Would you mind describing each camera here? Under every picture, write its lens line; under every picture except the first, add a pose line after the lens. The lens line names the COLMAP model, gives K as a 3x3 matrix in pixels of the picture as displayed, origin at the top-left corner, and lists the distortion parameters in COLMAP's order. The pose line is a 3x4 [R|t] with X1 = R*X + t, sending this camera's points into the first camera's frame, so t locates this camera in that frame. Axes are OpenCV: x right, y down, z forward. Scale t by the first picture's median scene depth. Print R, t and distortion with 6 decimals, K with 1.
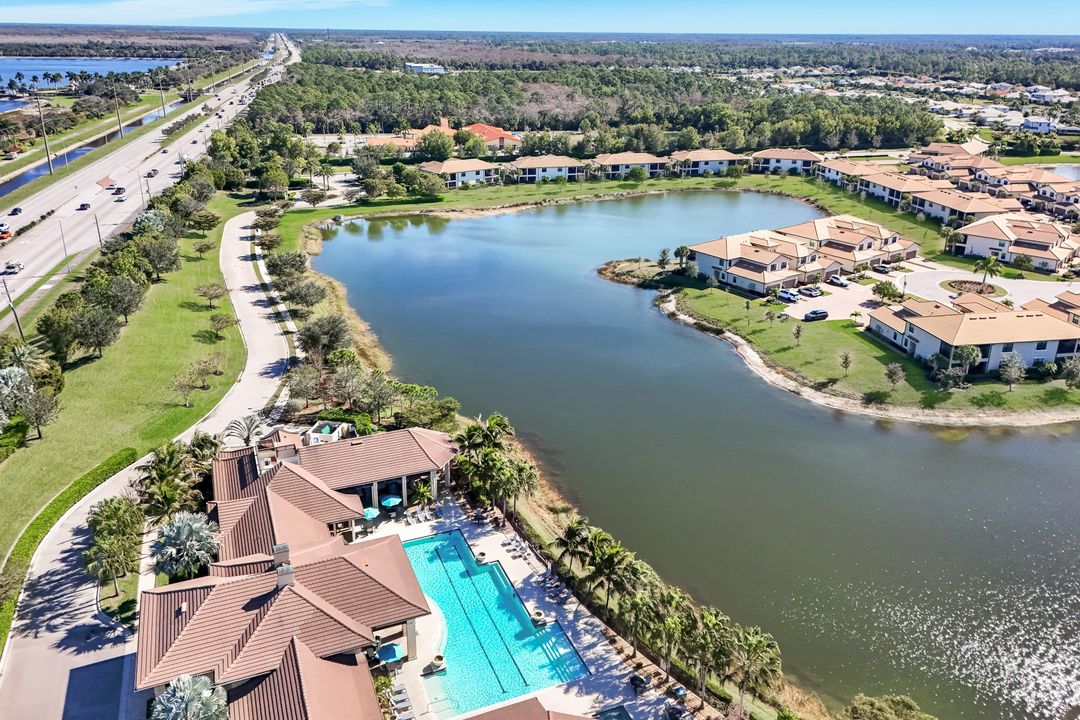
lens RADIAL K [[804.5, 0, 542.4], [0, 804.5, 323.2], [0, 0, 1]] dist [0.072631, -0.047279]
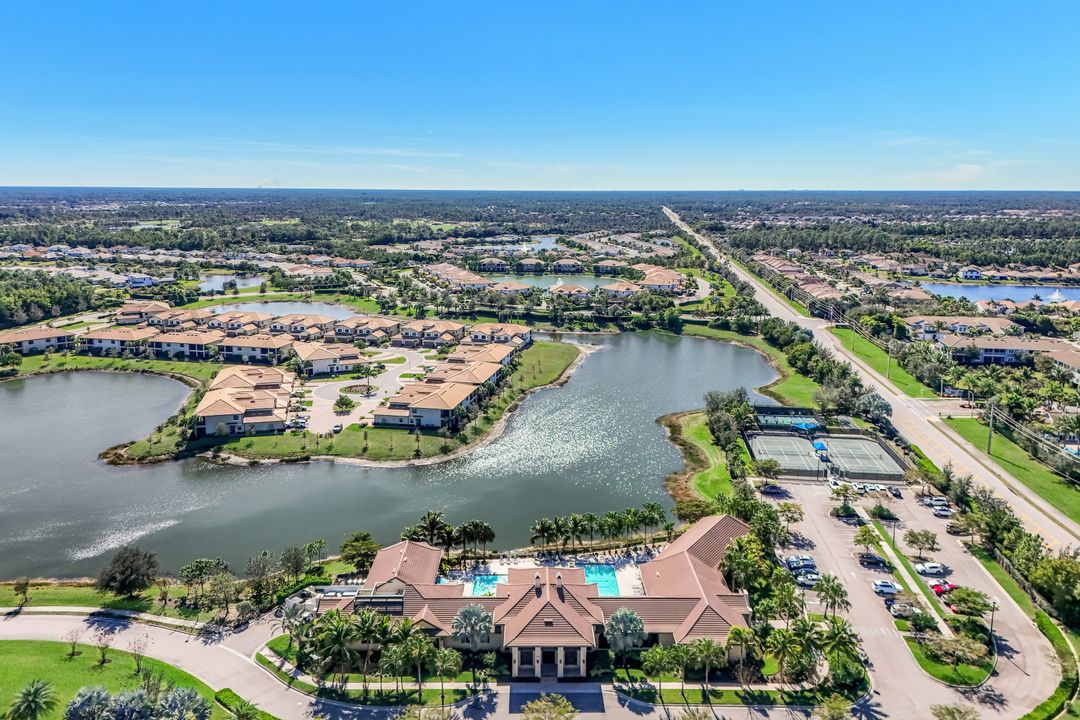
lens RADIAL K [[804.5, 0, 542.4], [0, 804.5, 323.2], [0, 0, 1]] dist [0.072631, -0.047279]
pose [[0.362069, -0.161309, 0.918088, -0.758352], [0.313336, 0.948663, 0.043109, -0.124567], [-0.877910, 0.272062, 0.394026, 0.073994]]
